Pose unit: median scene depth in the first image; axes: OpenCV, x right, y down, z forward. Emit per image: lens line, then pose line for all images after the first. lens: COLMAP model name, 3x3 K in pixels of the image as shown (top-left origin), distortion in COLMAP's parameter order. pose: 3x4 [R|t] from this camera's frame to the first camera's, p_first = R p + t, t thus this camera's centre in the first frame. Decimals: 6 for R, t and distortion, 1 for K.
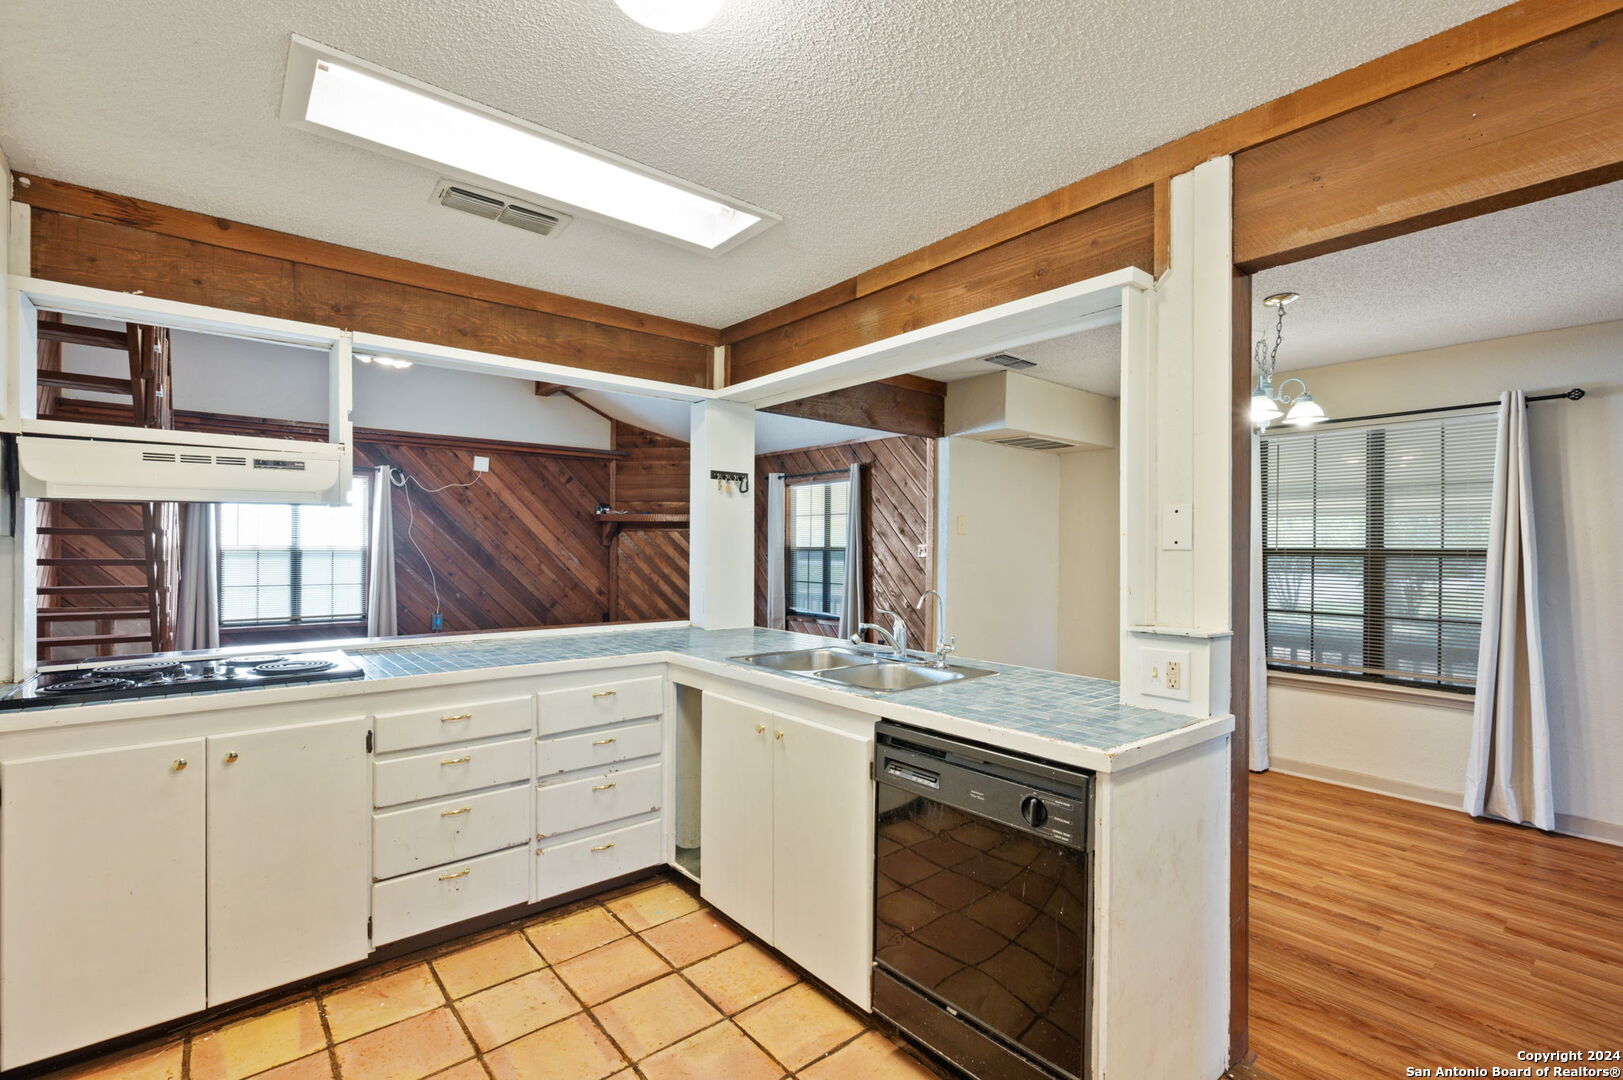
lens RADIAL K [[726.5, 0, 807.2], [0, 726.5, 552.5], [0, 0, 1]] dist [0.000522, 0.000246]
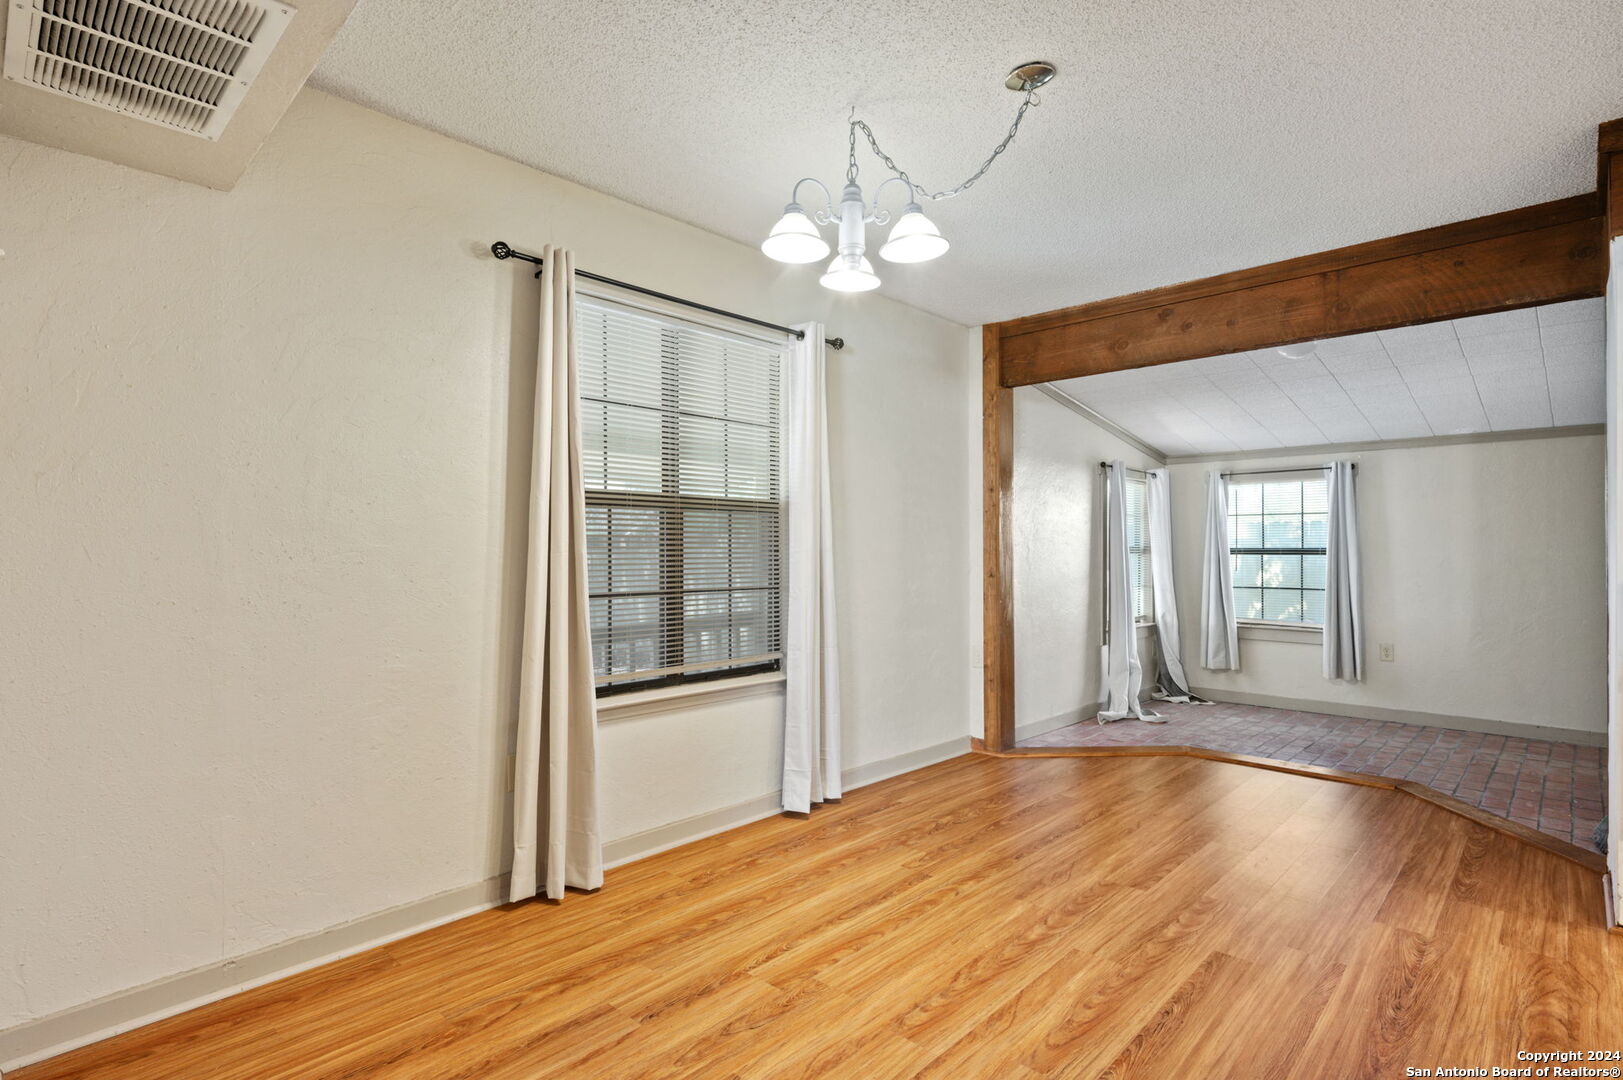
lens RADIAL K [[810.4, 0, 814.4], [0, 810.4, 543.8], [0, 0, 1]] dist [-0.004279, 0.000072]
pose [[-0.126707, -0.000362, 0.991940, -0.010606], [0.006762, 0.999976, 0.001229, 0.023331], [-0.991917, 0.006863, -0.126702, 0.546088]]
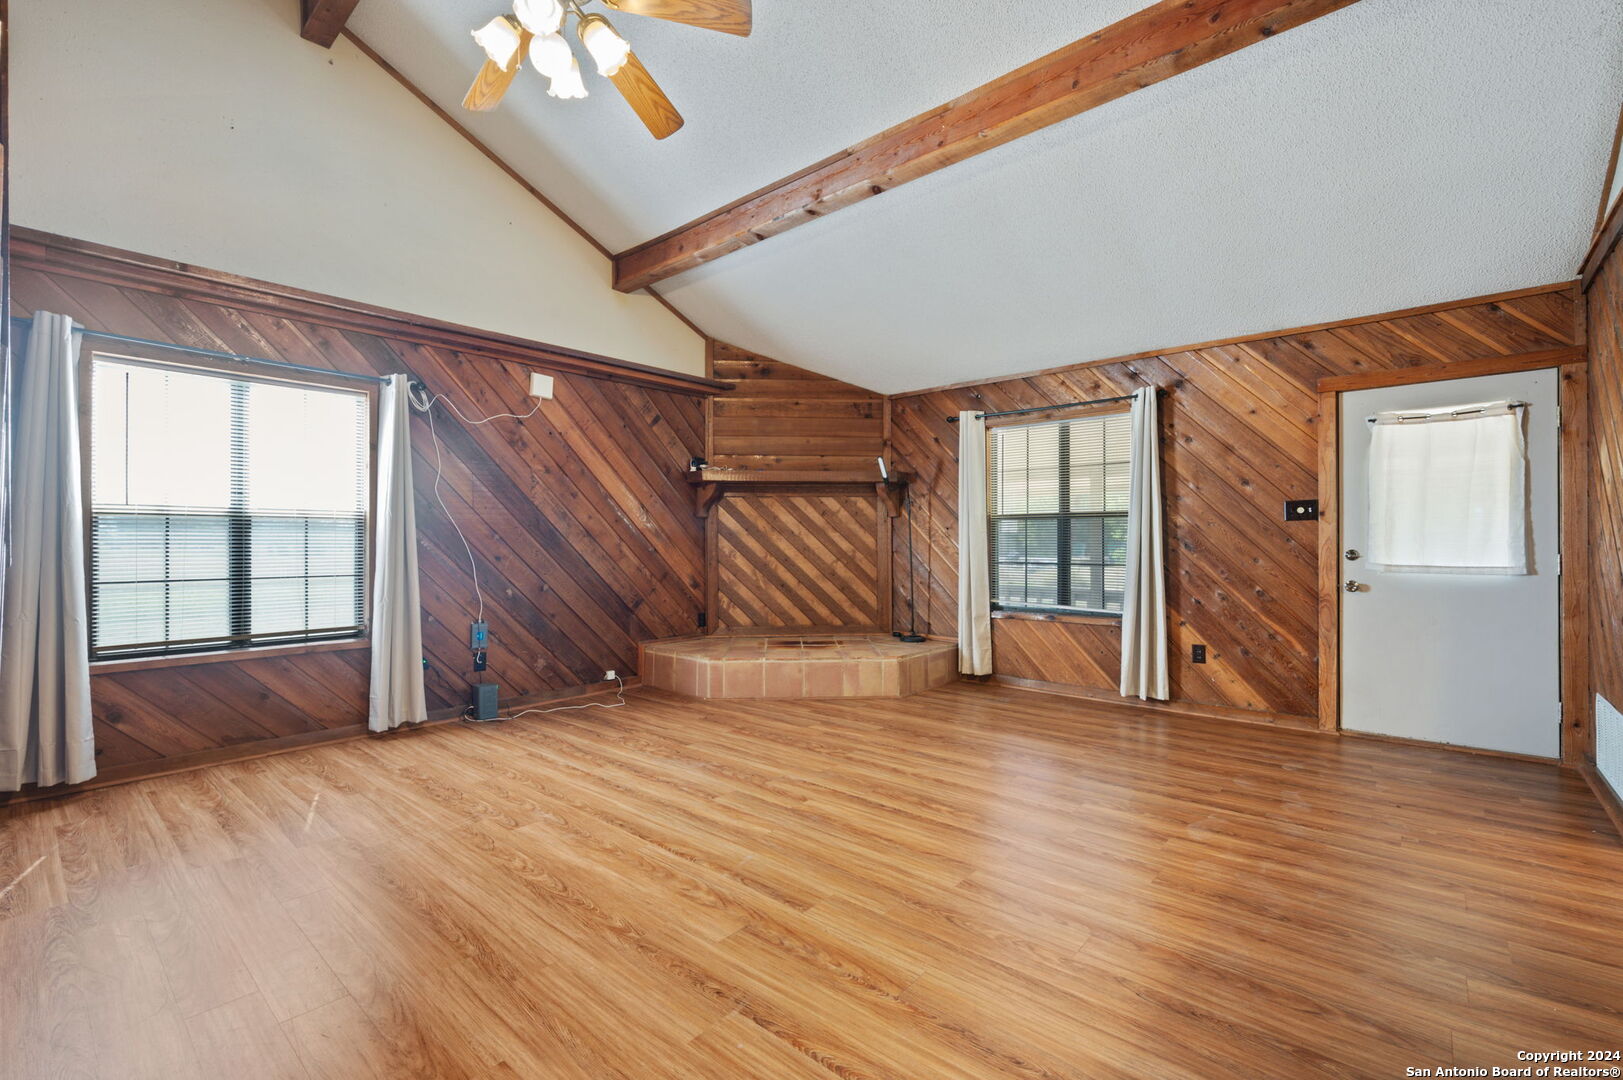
lens RADIAL K [[726.5, 0, 827.6], [0, 726.5, 541.6], [0, 0, 1]] dist [0.000522, 0.000246]
pose [[0.987822, -0.009203, 0.155314, -0.334463], [0.010071, 0.999938, -0.004801, 0.023267], [-0.155260, 0.006306, 0.987853, 0.367648]]
